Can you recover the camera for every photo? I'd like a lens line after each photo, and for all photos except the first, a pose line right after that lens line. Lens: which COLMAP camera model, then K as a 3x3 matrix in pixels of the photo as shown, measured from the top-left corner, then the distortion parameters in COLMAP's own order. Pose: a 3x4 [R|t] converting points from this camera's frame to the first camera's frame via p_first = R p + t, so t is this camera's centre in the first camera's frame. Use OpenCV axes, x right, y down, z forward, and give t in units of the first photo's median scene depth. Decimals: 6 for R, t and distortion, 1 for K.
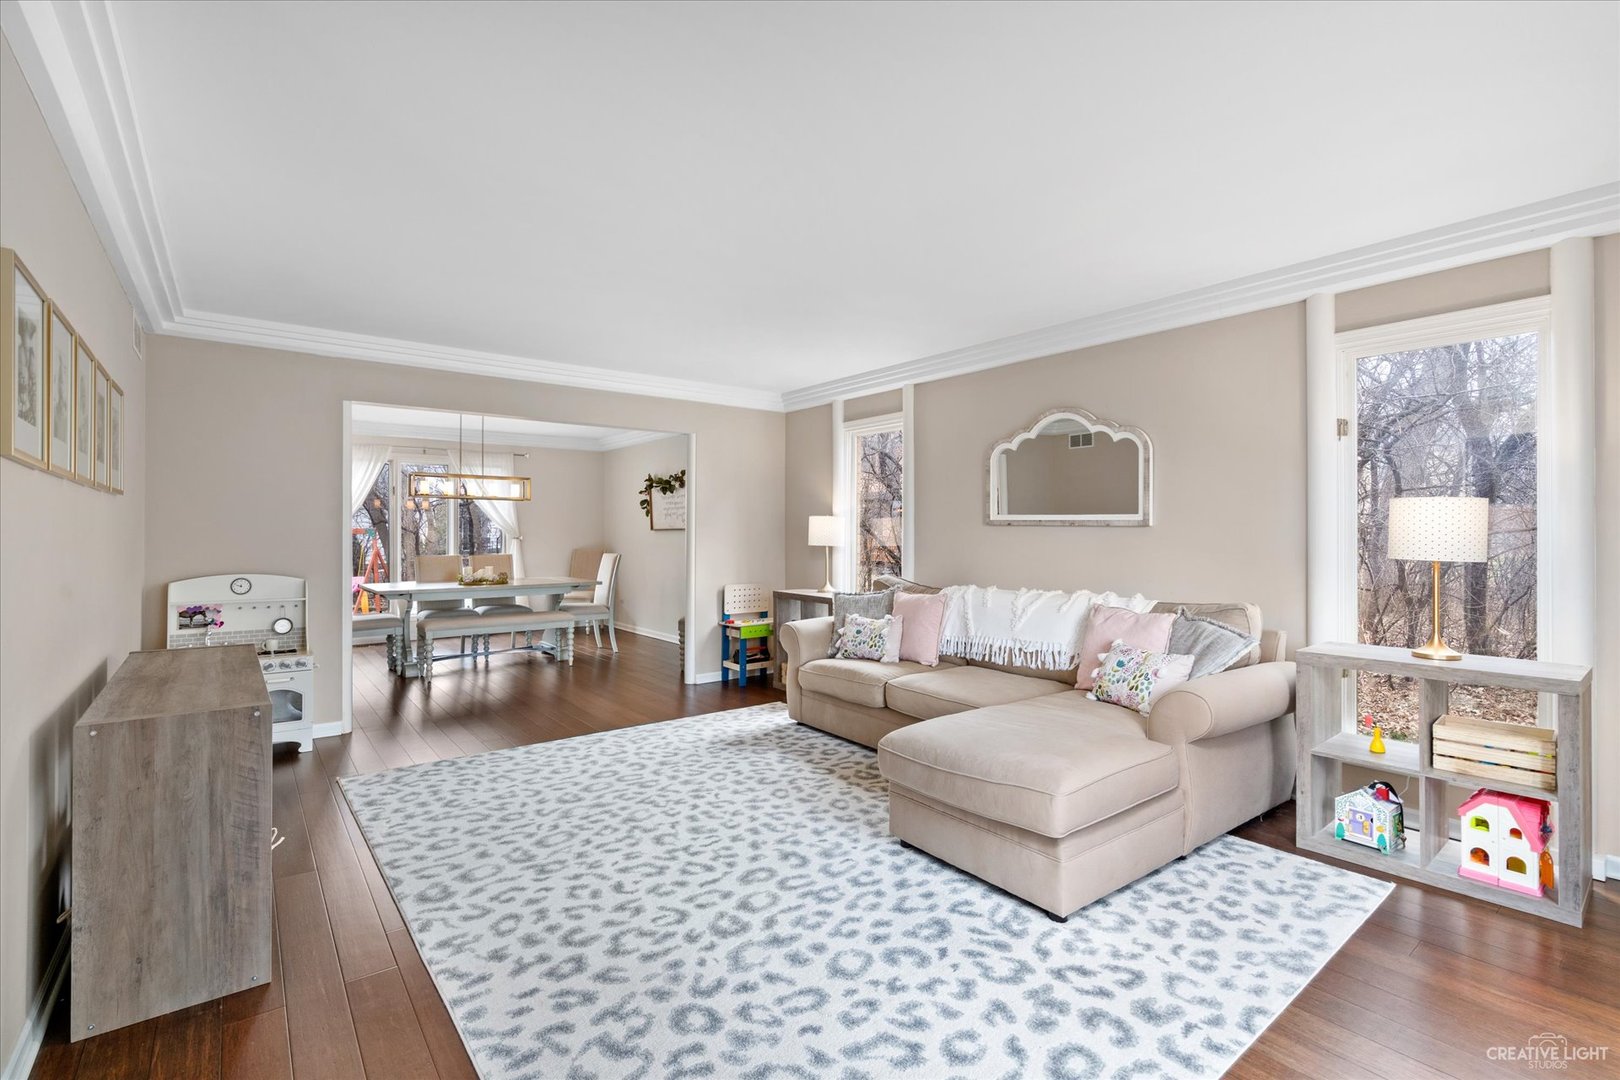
lens RADIAL K [[740.7, 0, 821.0], [0, 740.7, 529.4], [0, 0, 1]] dist [-0.008295, 0.003580]
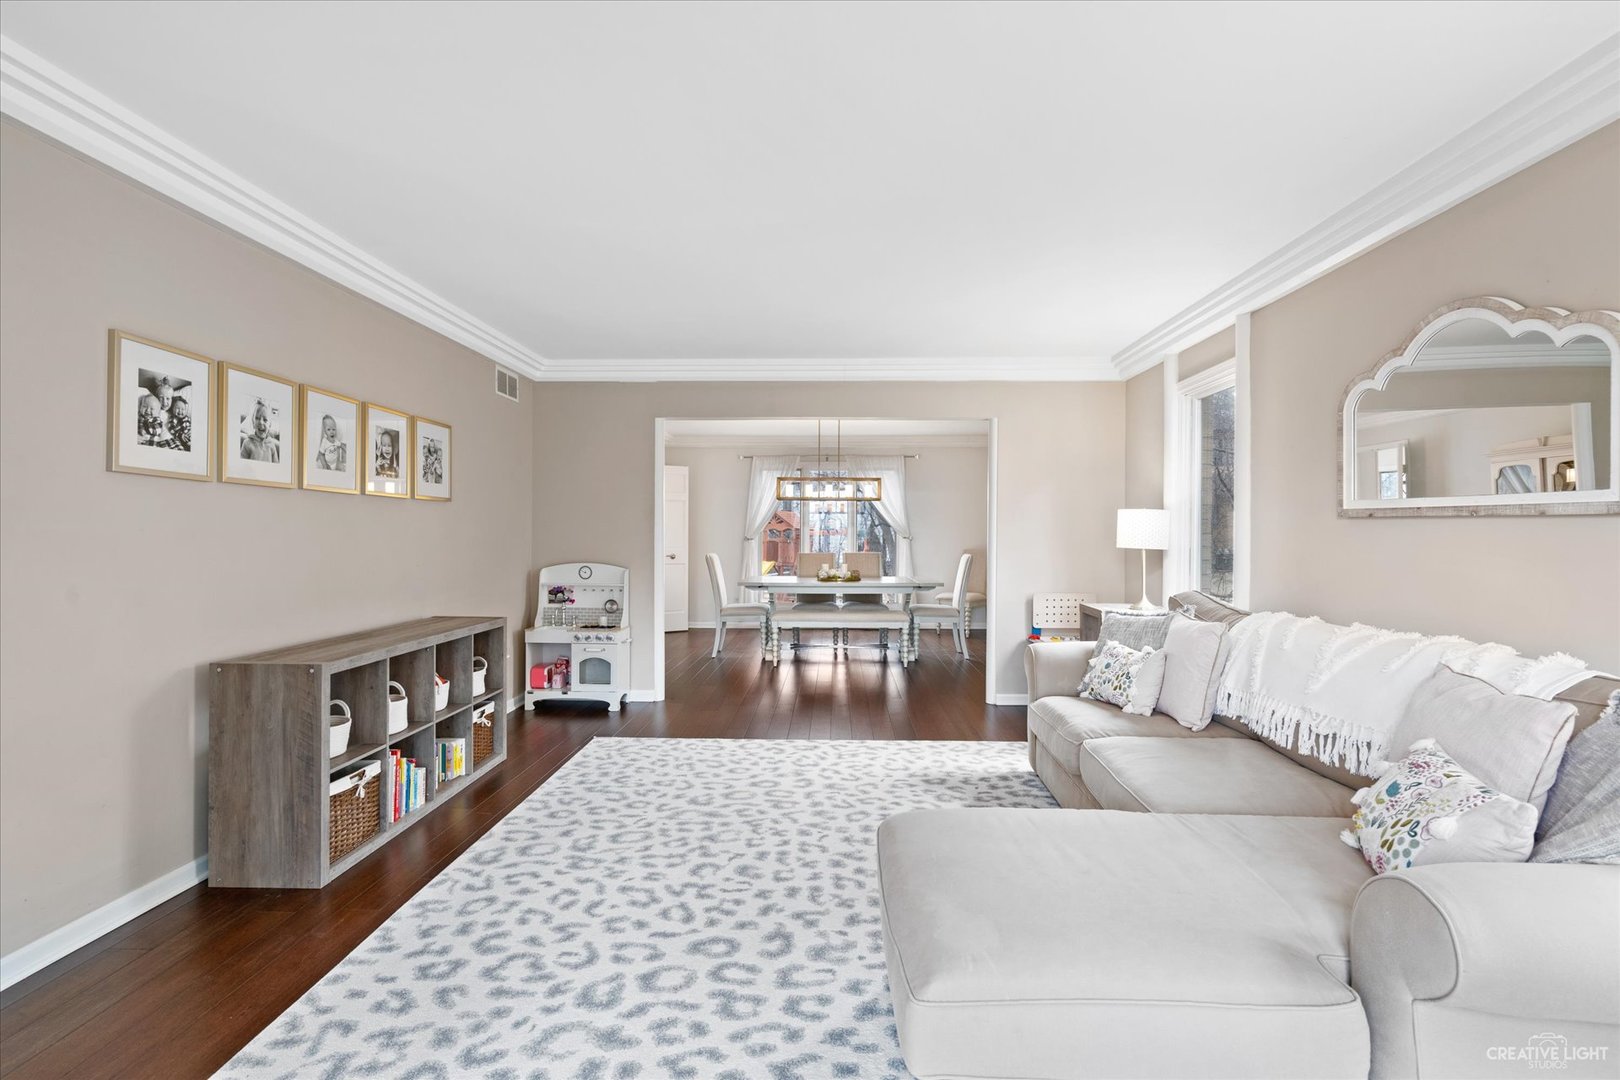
lens RADIAL K [[740.7, 0, 802.6], [0, 740.7, 529.4], [0, 0, 1]] dist [-0.008295, 0.003580]
pose [[0.763357, -0.001826, -0.645974, 0.361529], [0.000458, 0.999997, -0.002286, 0.007577], [0.645977, 0.001449, 0.763356, 0.310980]]
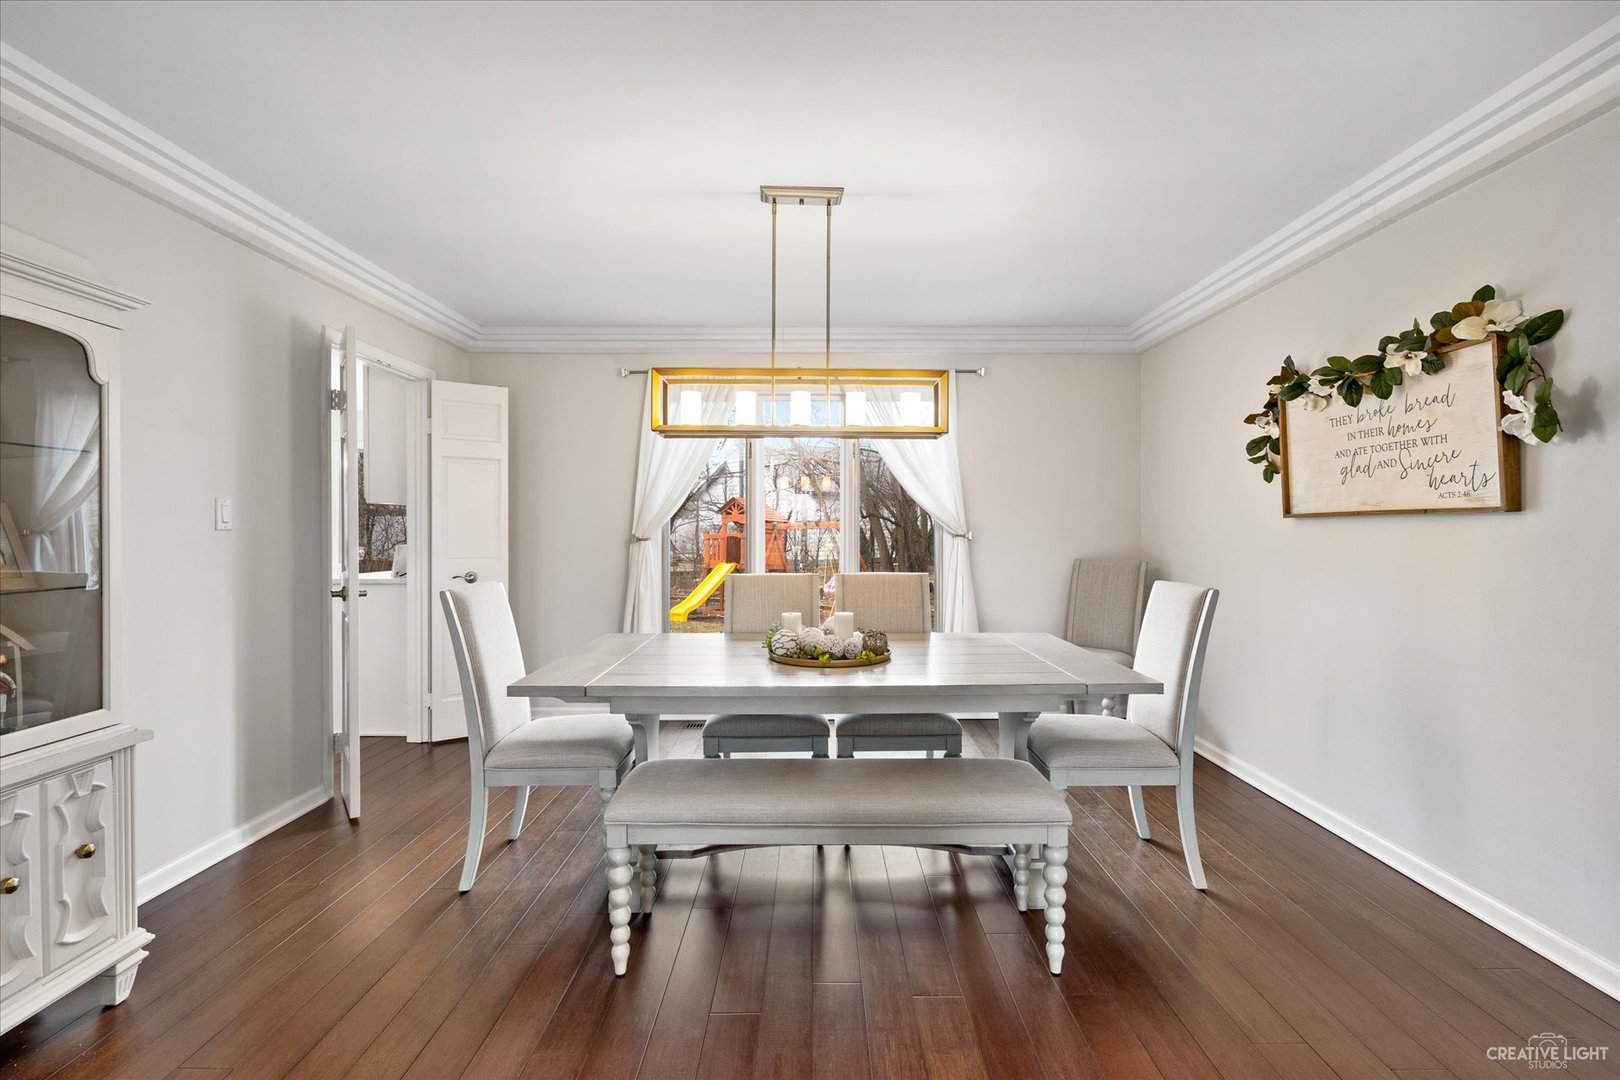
lens RADIAL K [[772.4, 0, 817.8], [0, 772.4, 525.9], [0, 0, 1]] dist [-0.000538, -0.000865]
pose [[0.796481, 0.001543, -0.604662, -0.433440], [-0.000725, 0.999998, 0.001597, 0.010401], [0.604664, -0.000834, 0.796480, 1.326874]]
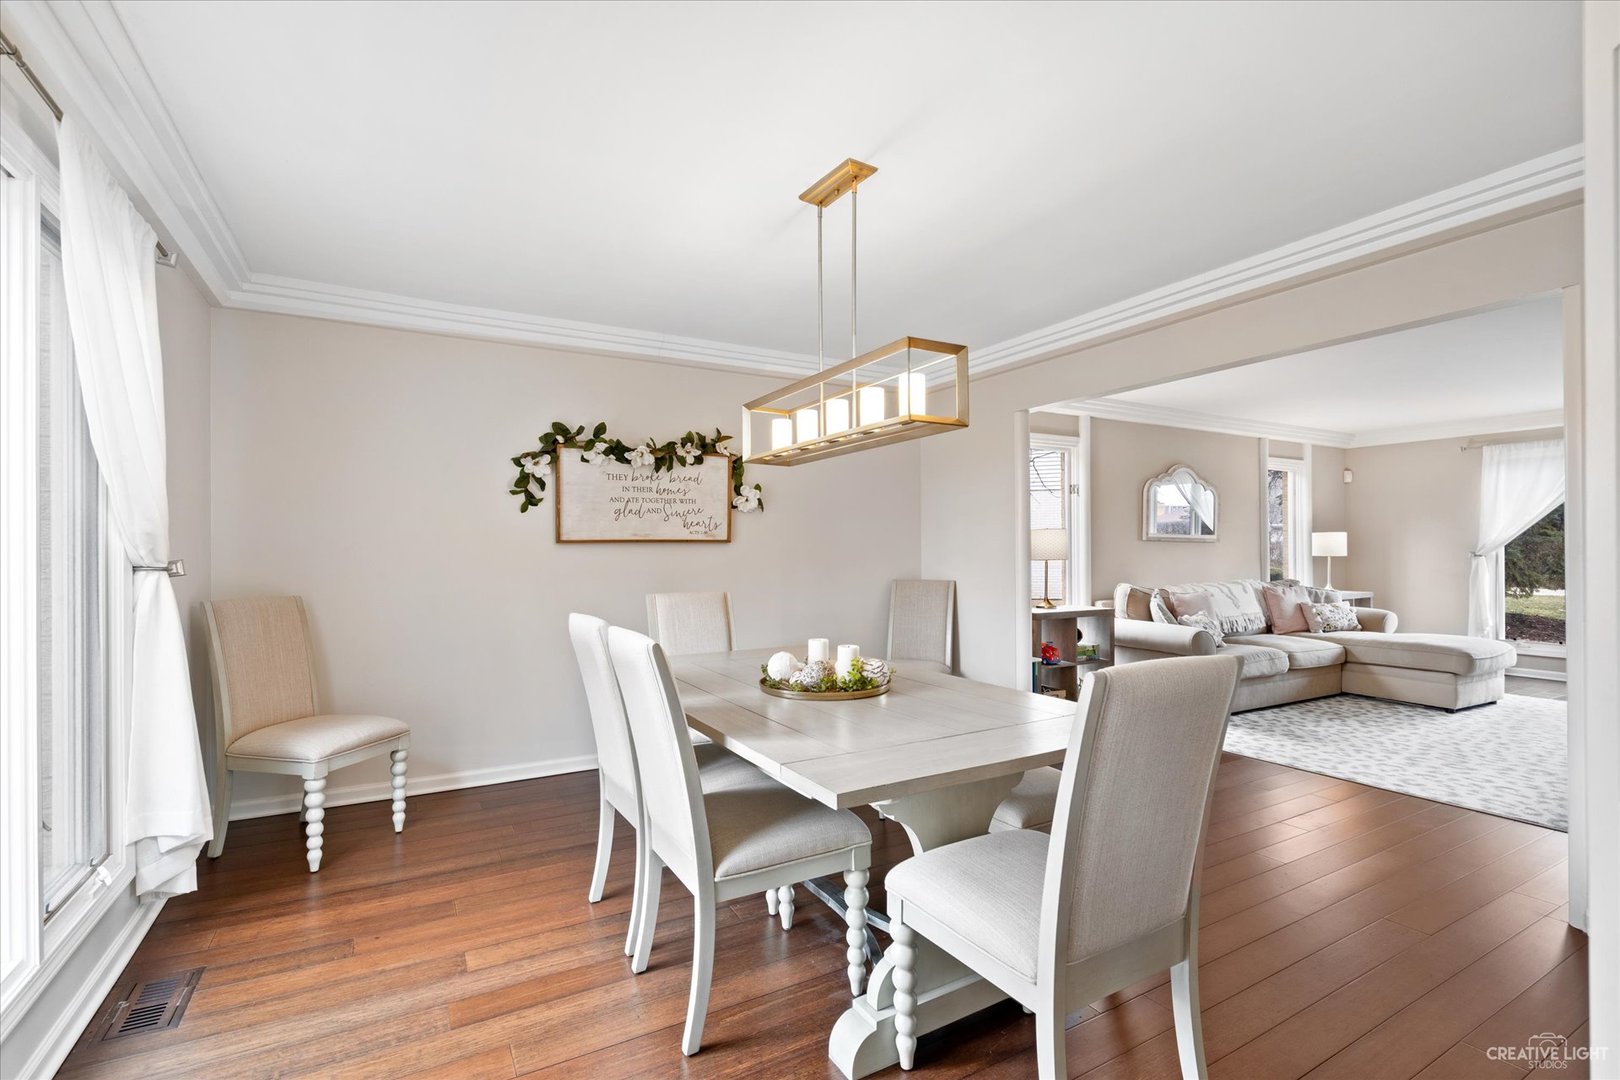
lens RADIAL K [[740.7, 0, 822.4], [0, 740.7, 548.2], [0, 0, 1]] dist [-0.008295, 0.003580]
pose [[0.108493, -0.002018, 0.994095, -1.503261], [0.000298, 0.999998, 0.001997, 0.007124], [-0.994097, 0.000079, 0.108493, 1.841640]]
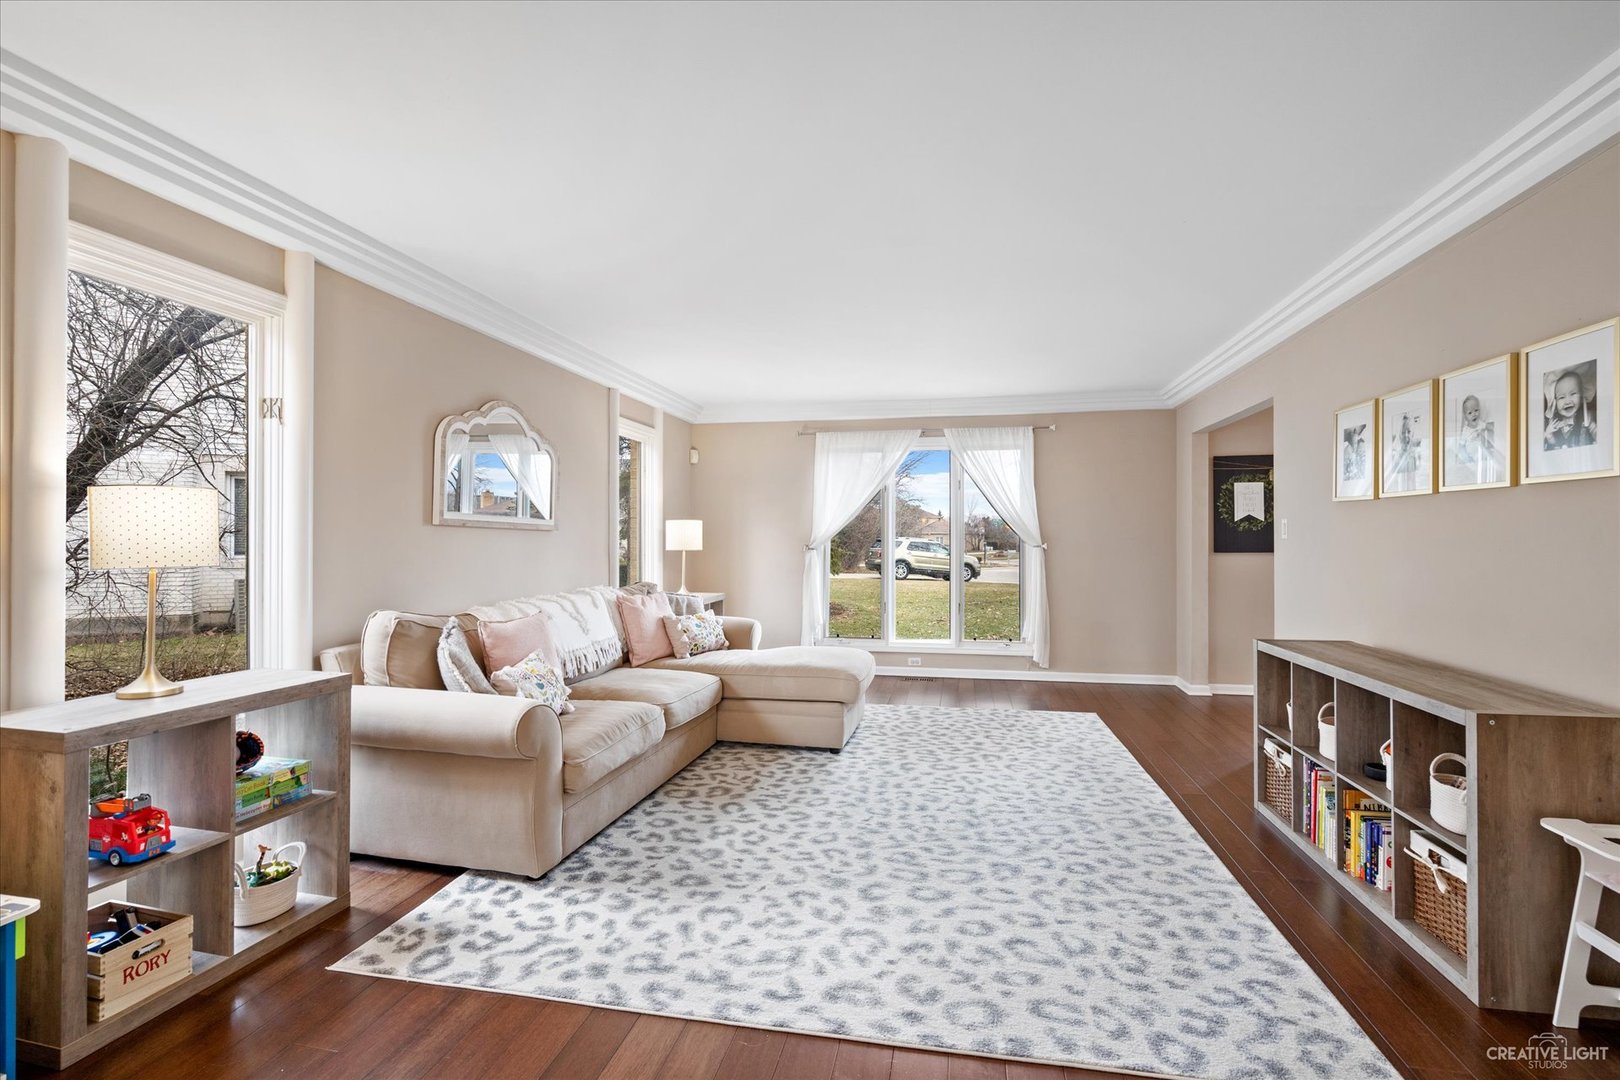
lens RADIAL K [[772.4, 0, 794.0], [0, 772.4, 530.7], [0, 0, 1]] dist [-0.000538, -0.000865]
pose [[-0.641383, 0.008634, 0.767172, -0.763563], [-0.002841, 0.999903, -0.013628, 0.011772], [-0.767216, -0.010920, -0.641296, 1.566158]]
